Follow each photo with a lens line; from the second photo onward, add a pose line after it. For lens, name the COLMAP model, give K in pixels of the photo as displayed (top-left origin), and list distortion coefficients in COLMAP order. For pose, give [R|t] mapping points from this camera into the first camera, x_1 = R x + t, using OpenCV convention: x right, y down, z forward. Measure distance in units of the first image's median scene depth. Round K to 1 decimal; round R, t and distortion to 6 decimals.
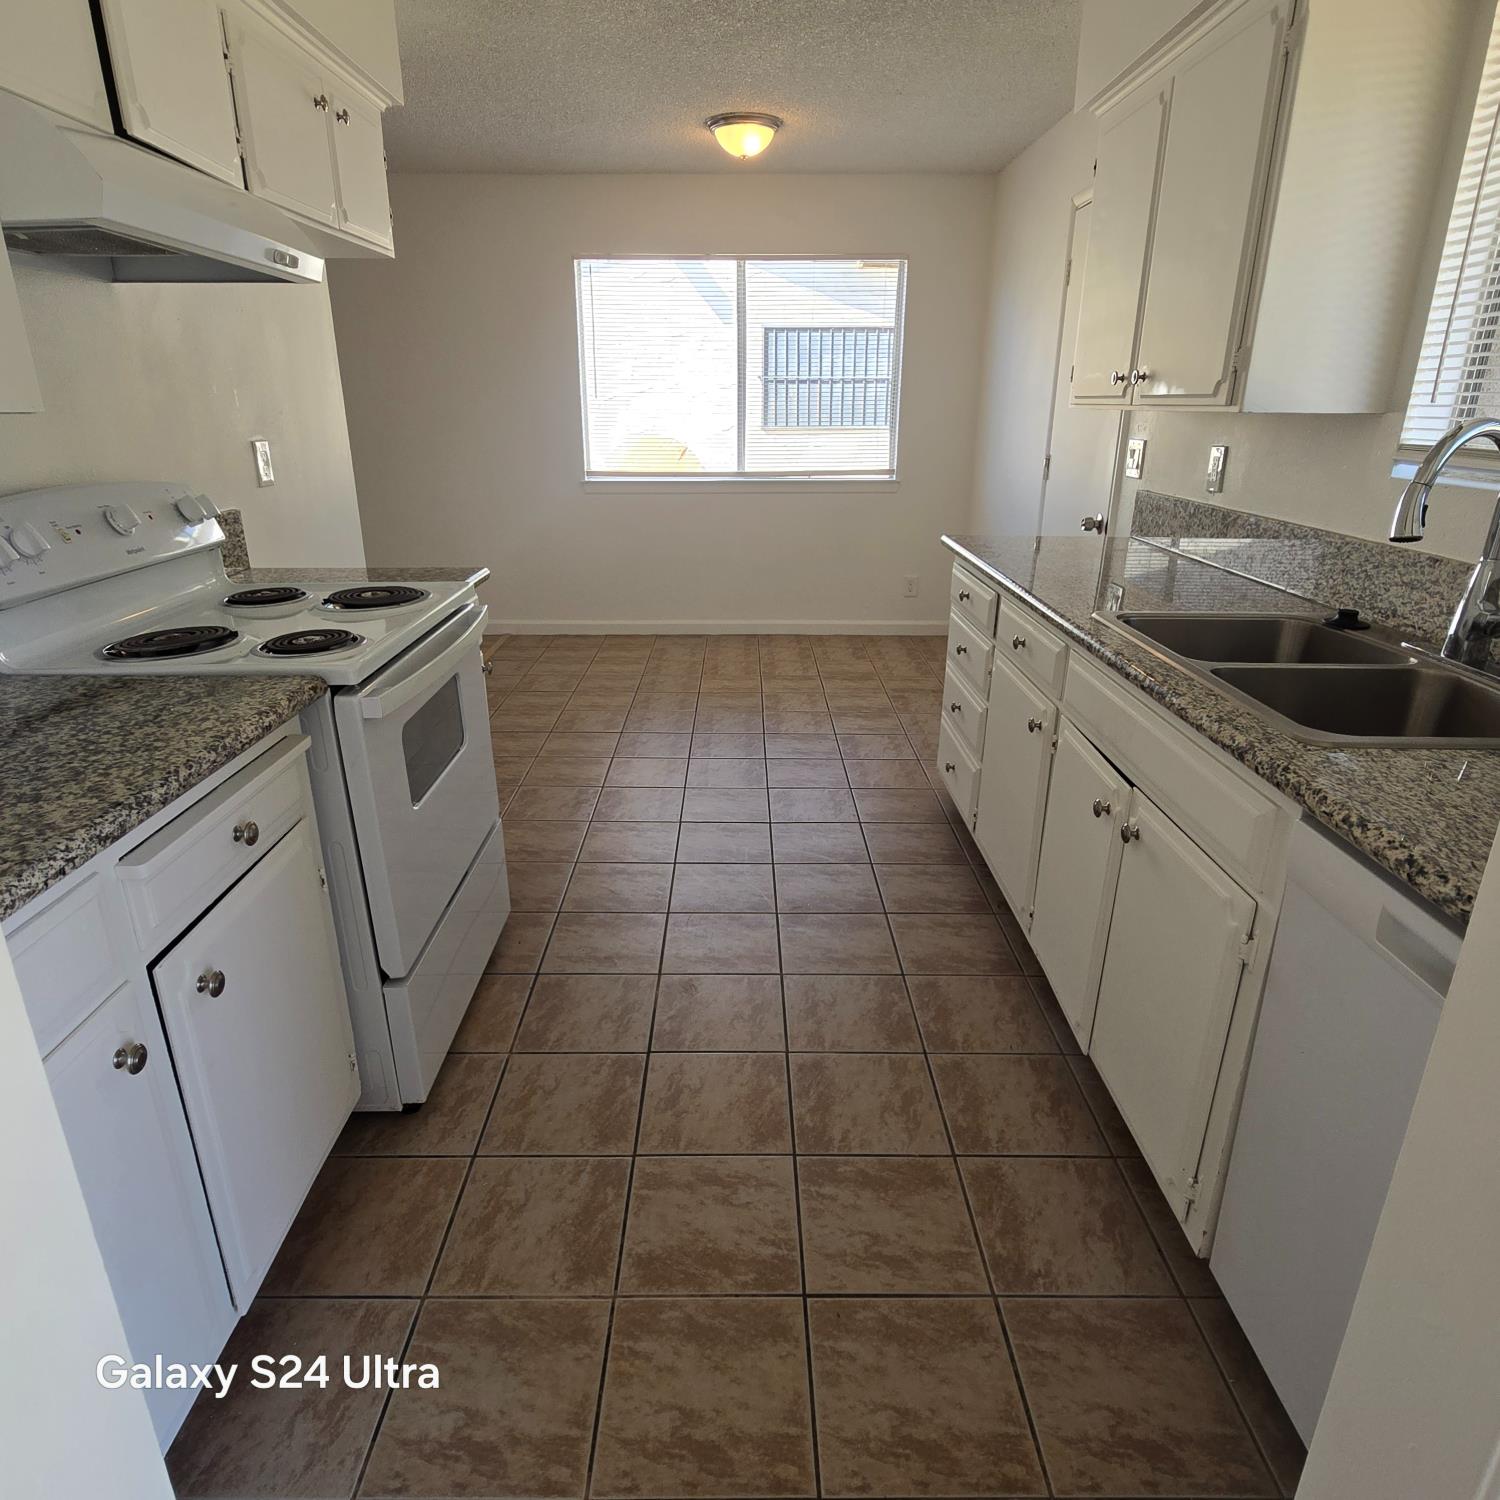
lens RADIAL K [[954.7, 0, 742.2], [0, 954.7, 746.6], [0, 0, 1]] dist [-0.002447, 0.001713]
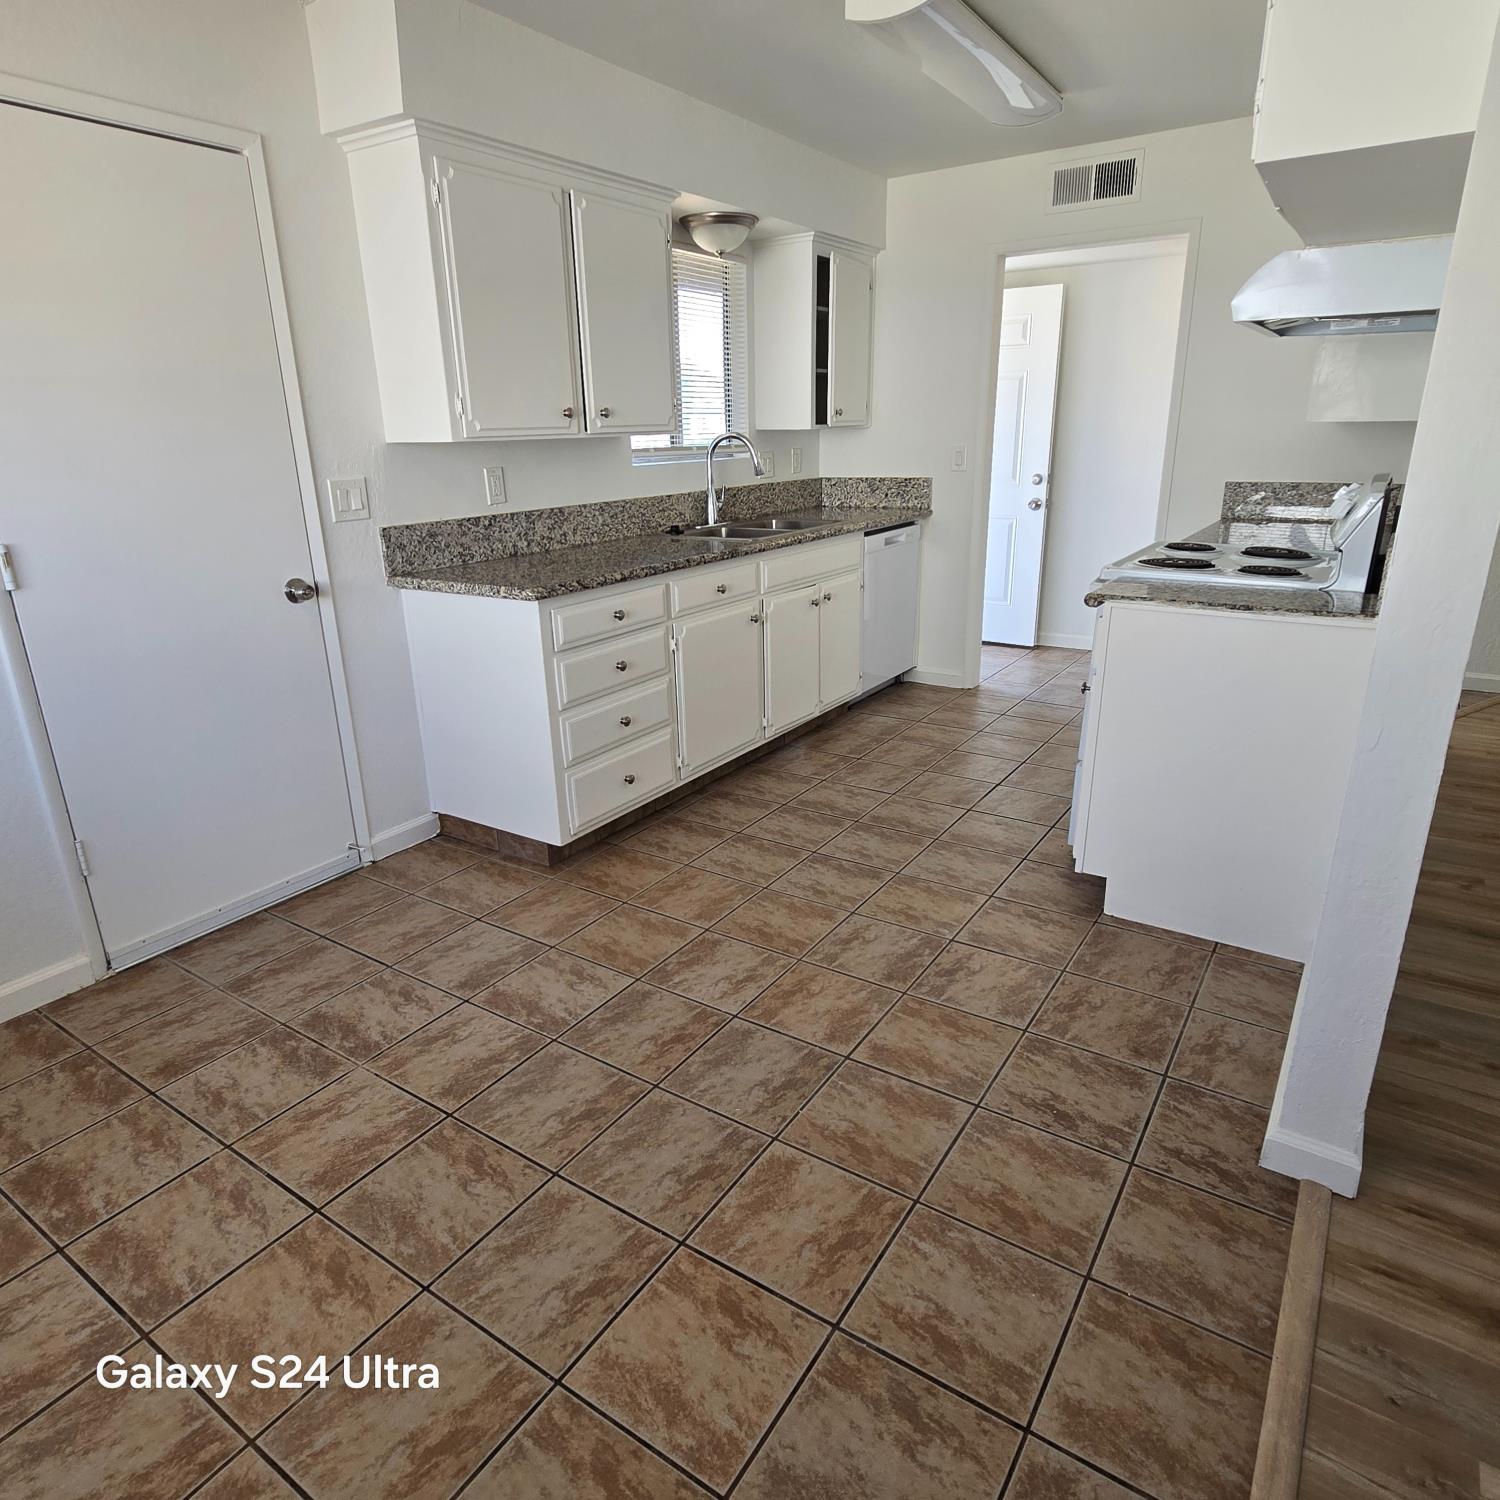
lens RADIAL K [[954.7, 0, 742.2], [0, 954.7, 746.6], [0, 0, 1]] dist [-0.002447, 0.001713]
pose [[-0.827808, -0.163671, 0.536606, -0.299822], [0.211491, 0.794884, 0.568711, -0.393395], [-0.519621, 0.584270, -0.623396, 1.075912]]
